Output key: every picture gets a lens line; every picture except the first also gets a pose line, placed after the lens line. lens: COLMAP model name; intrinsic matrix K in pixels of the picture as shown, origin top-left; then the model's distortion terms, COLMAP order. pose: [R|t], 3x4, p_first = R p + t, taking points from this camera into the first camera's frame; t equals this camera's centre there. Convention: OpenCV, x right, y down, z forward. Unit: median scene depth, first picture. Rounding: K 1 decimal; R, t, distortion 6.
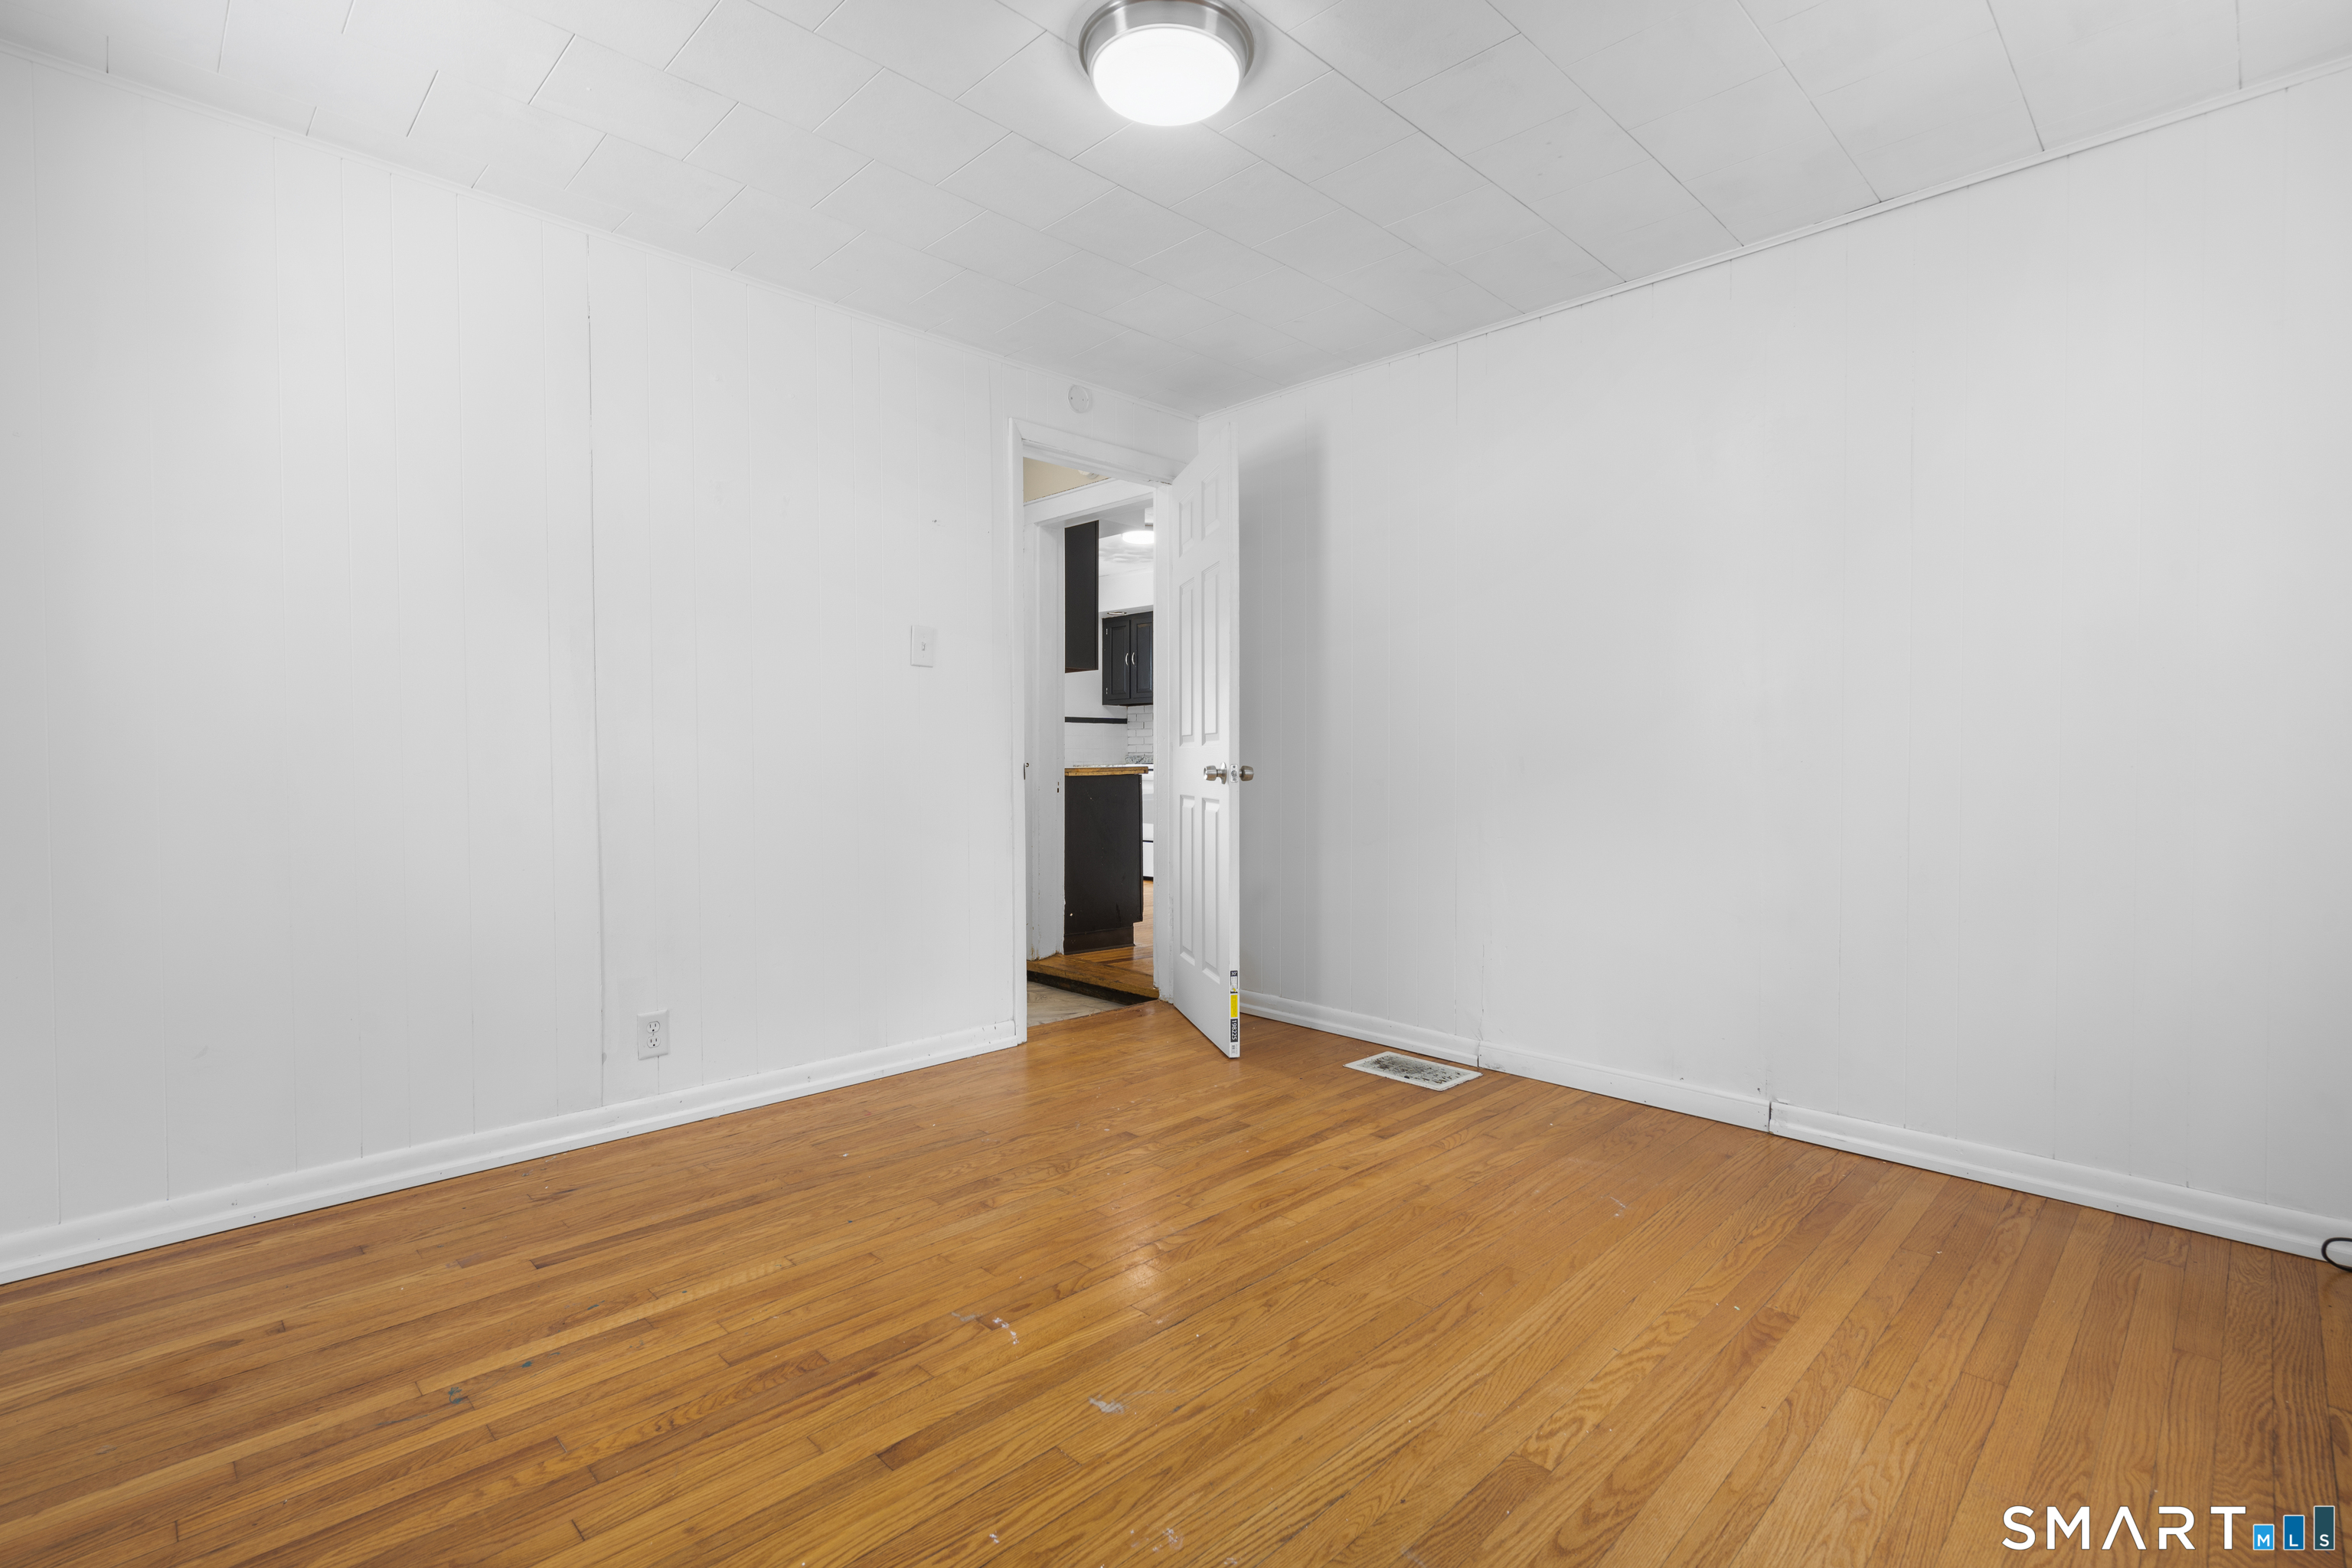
lens RADIAL K [[1079.4, 0, 1169.2], [0, 1079.4, 783.5], [0, 0, 1]] dist [-0.001723, 0.000838]
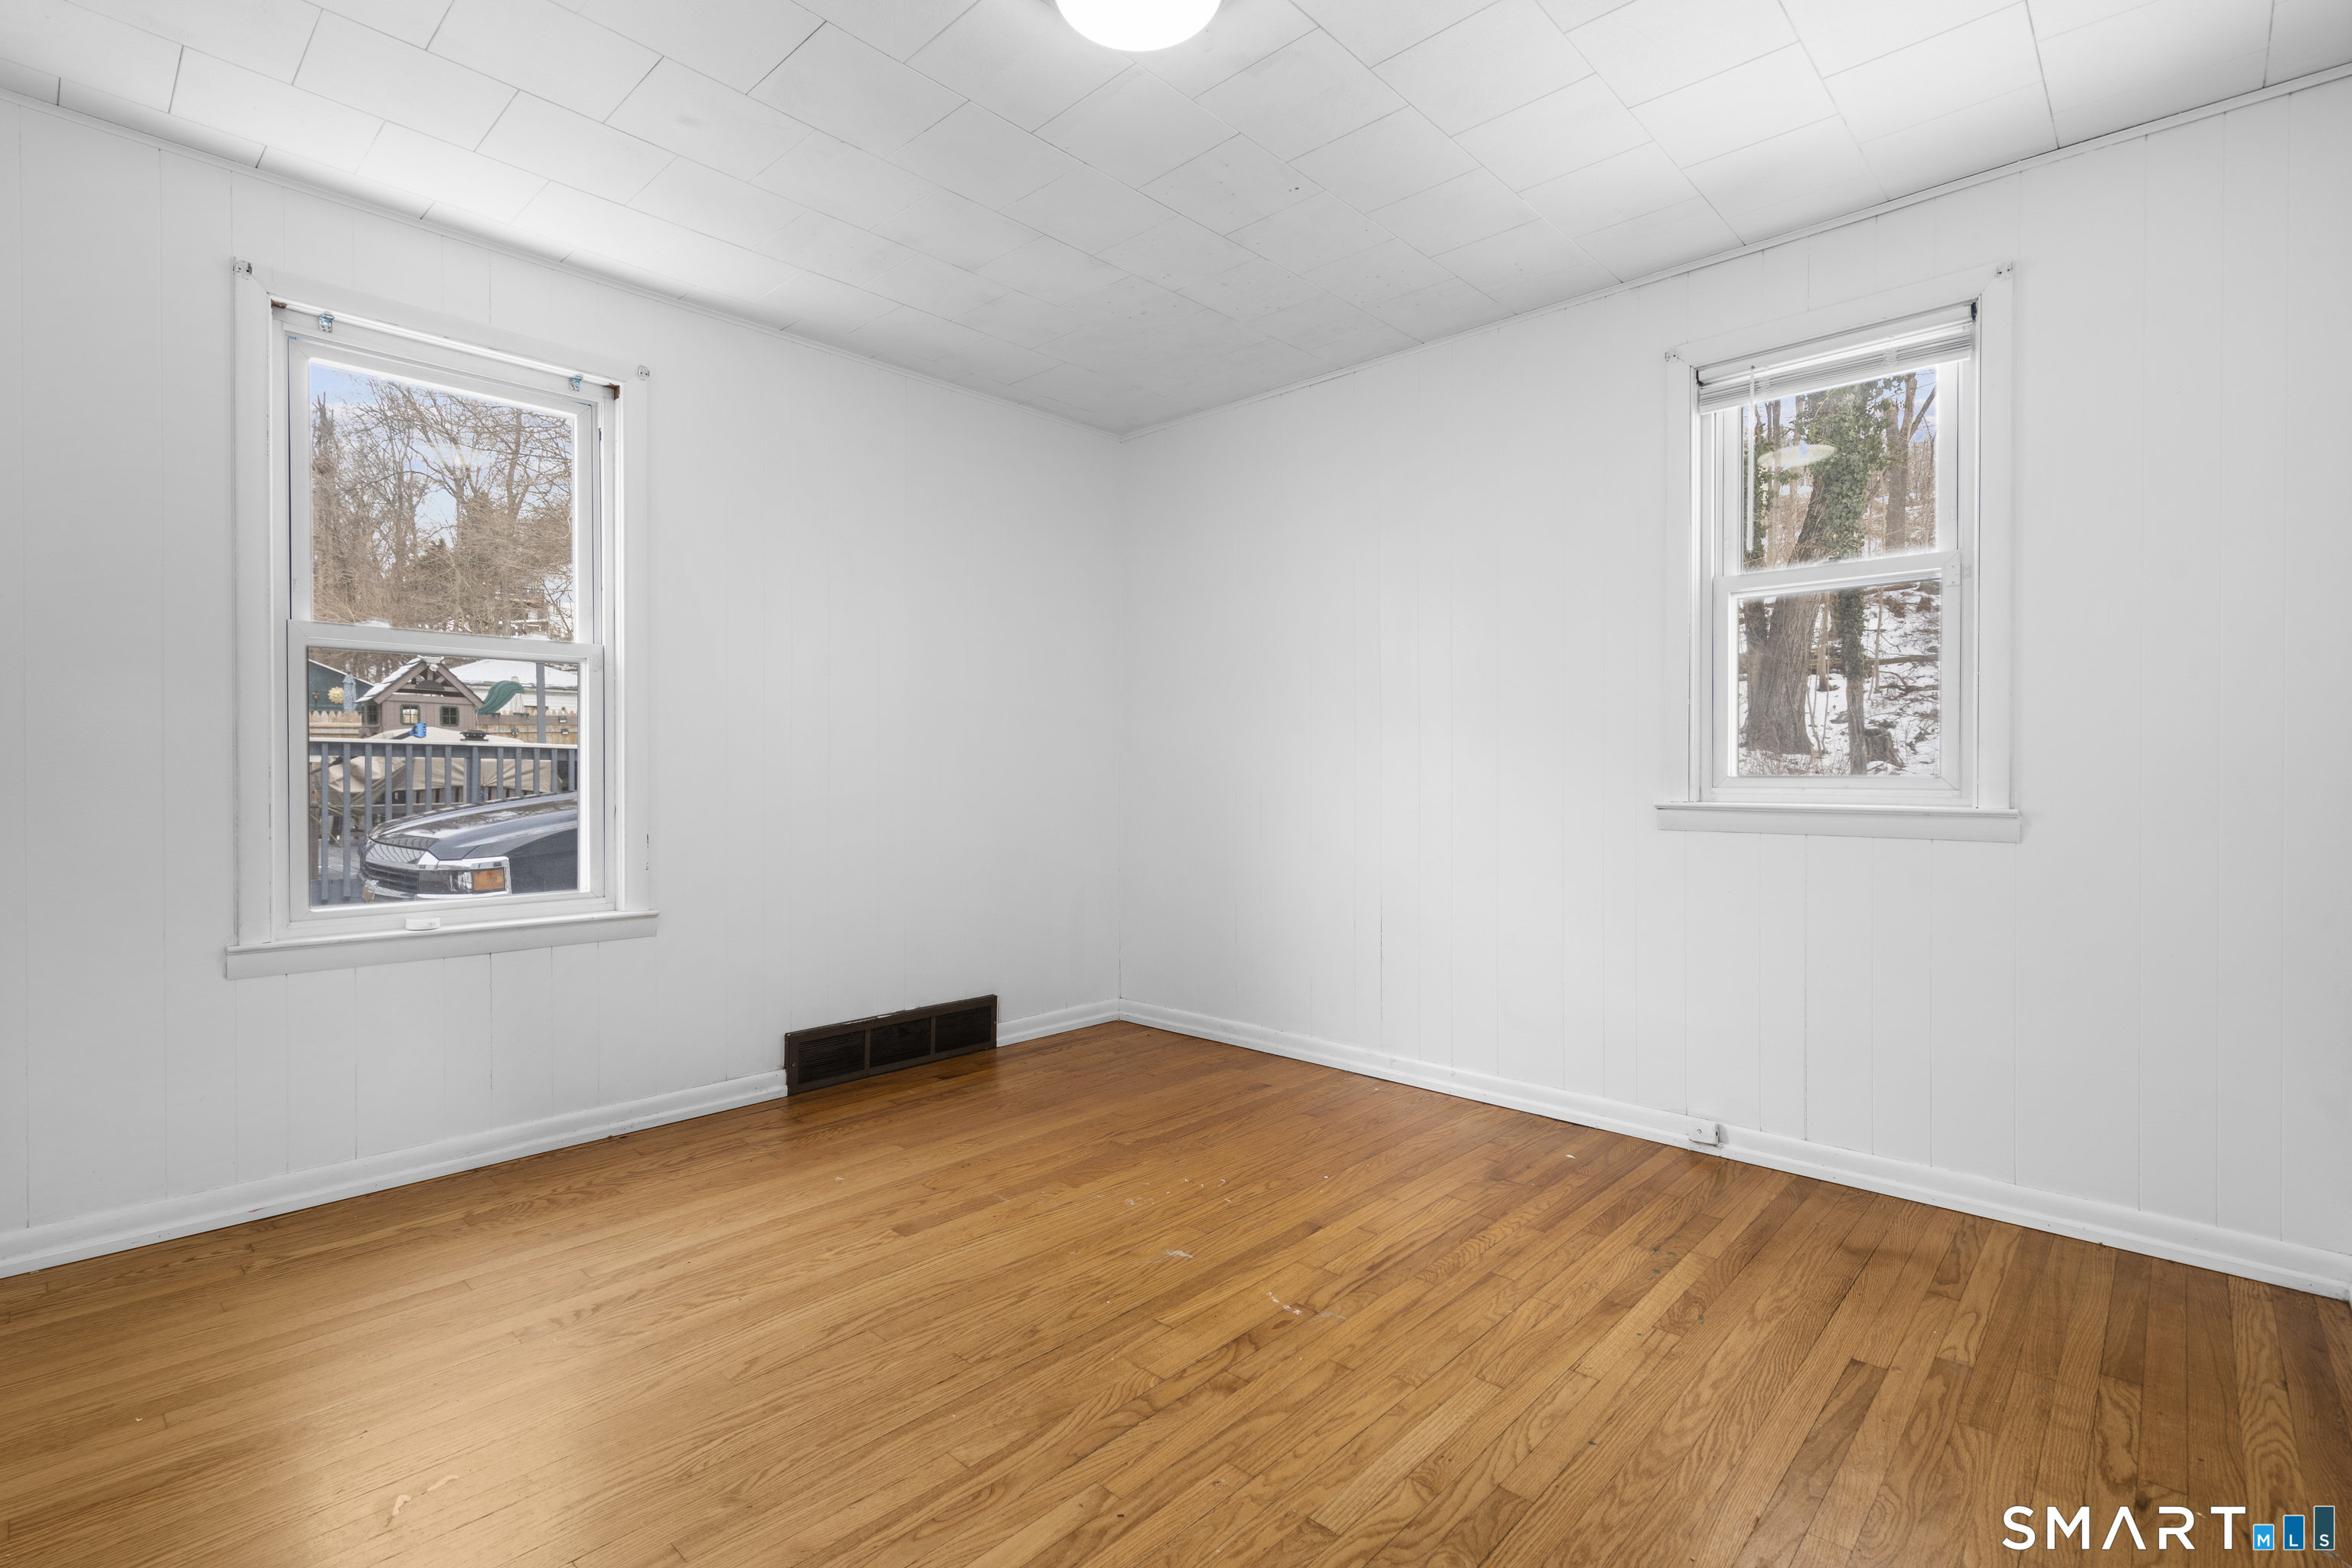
lens RADIAL K [[1079.4, 0, 1169.2], [0, 1079.4, 783.5], [0, 0, 1]] dist [-0.001723, 0.000838]
pose [[-0.999314, 0.000181, -0.037035, 0.004481], [-0.001172, 0.999333, 0.036498, -0.058807], [0.037017, 0.036516, -0.998647, 2.103409]]
